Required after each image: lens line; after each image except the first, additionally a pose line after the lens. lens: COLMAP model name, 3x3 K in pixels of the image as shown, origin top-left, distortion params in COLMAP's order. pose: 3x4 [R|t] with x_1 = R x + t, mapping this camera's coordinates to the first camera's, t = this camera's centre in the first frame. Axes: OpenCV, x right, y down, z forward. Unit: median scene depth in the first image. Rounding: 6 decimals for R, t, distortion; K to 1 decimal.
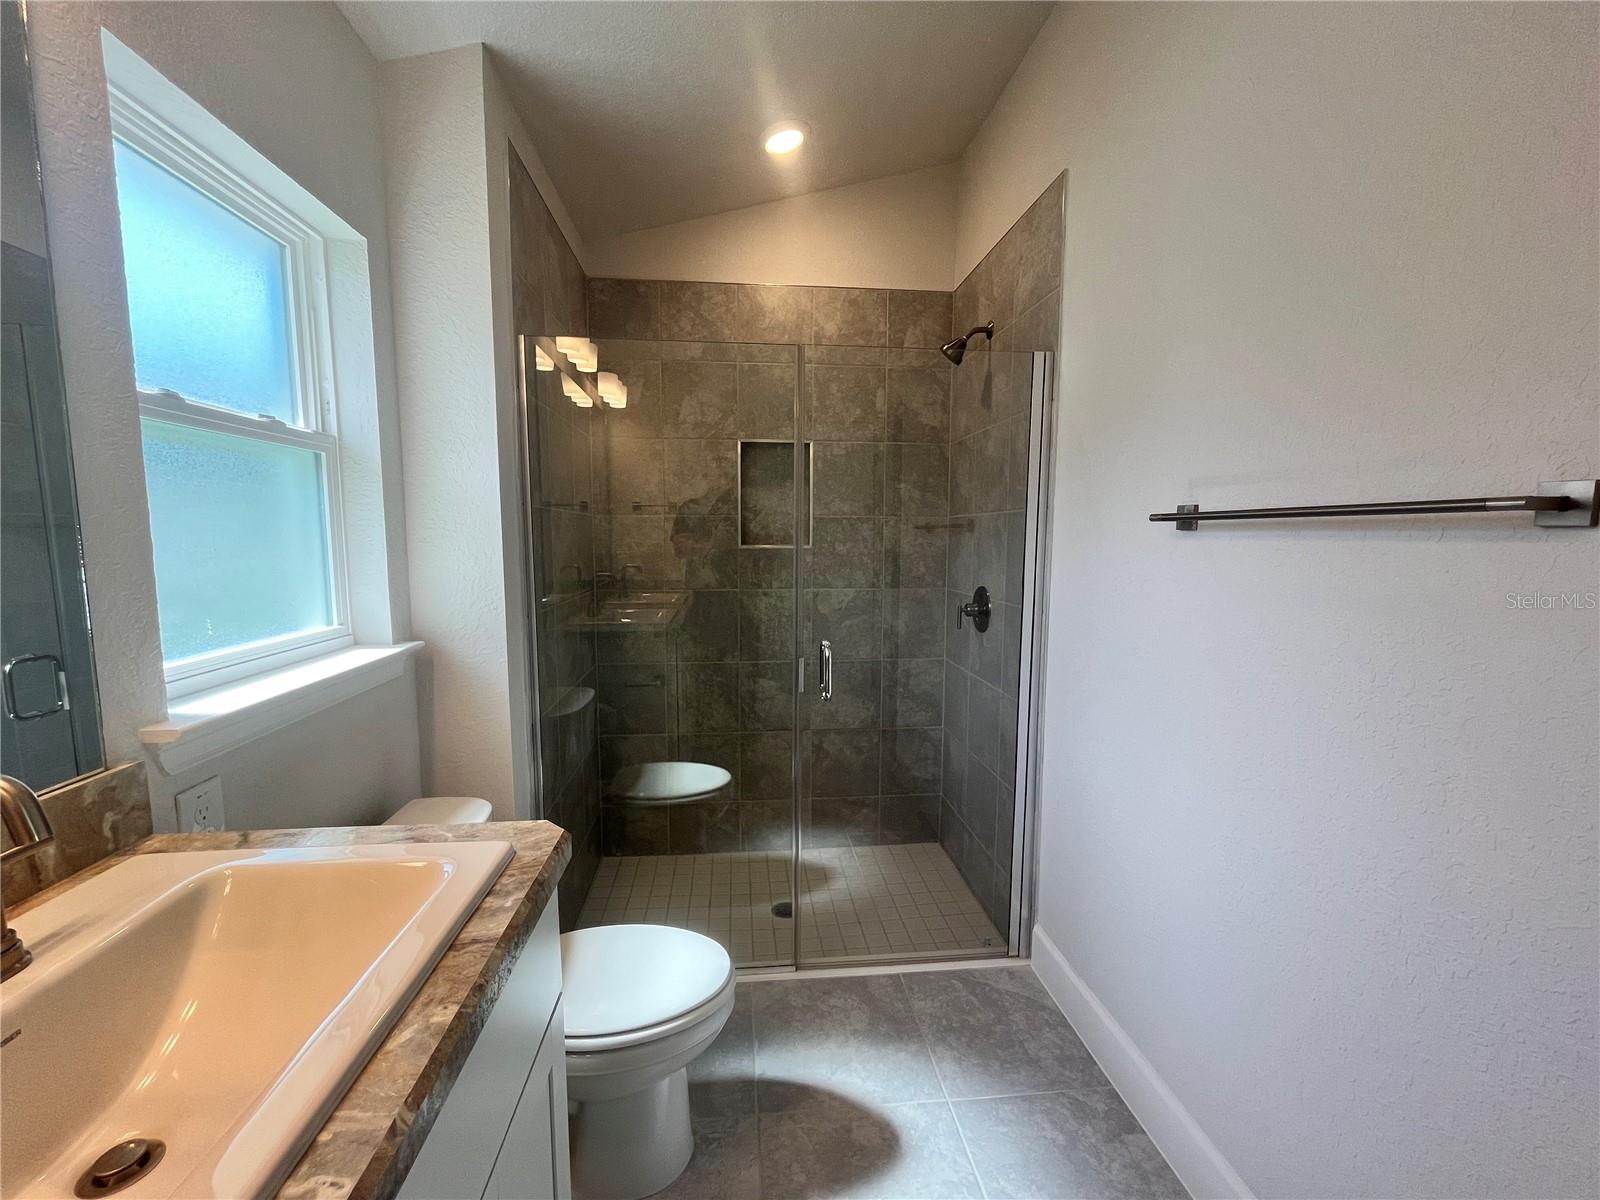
lens RADIAL K [[656.5, 0, 784.2], [0, 656.5, 600.7], [0, 0, 1]] dist [-0.002624, 0.000232]
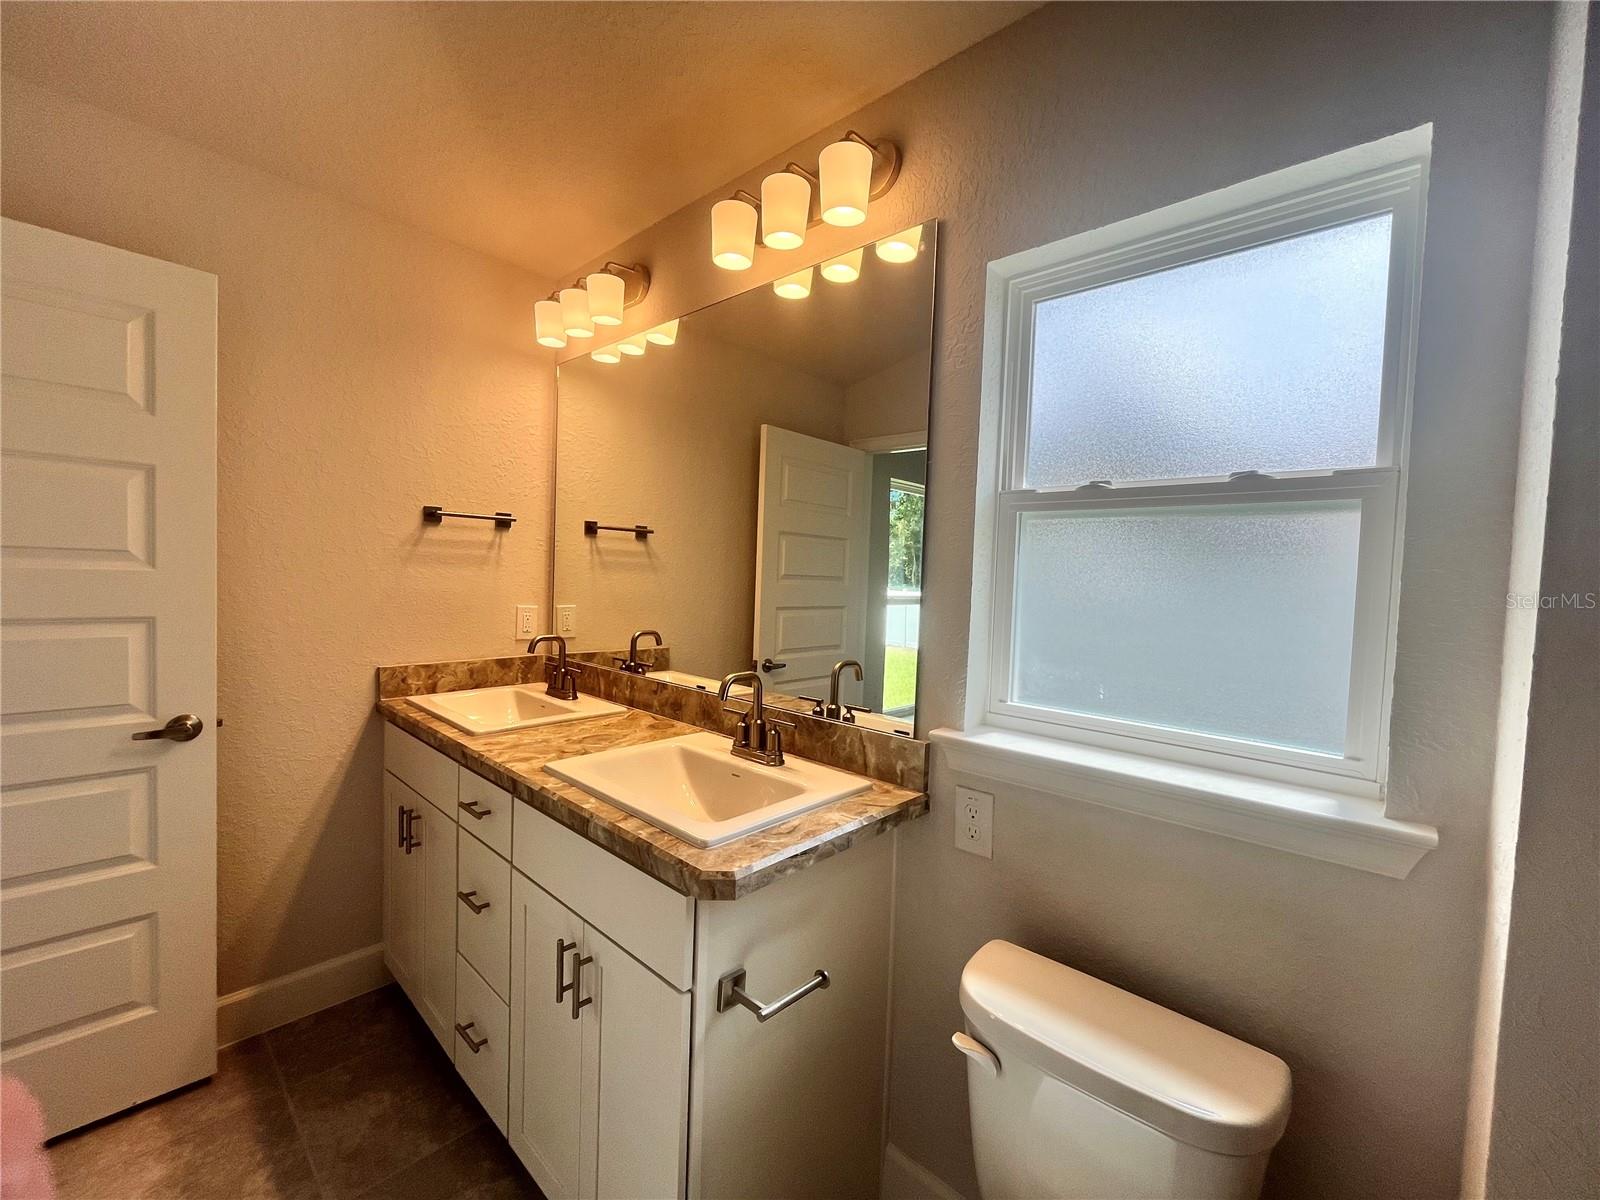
lens RADIAL K [[656.5, 0, 791.1], [0, 656.5, 595.5], [0, 0, 1]] dist [-0.002624, 0.000232]
pose [[-0.731914, 0.010358, -0.681319, 0.106069], [-0.099261, 0.987598, 0.121646, -0.090154], [0.674129, 0.156663, -0.721808, 0.645116]]
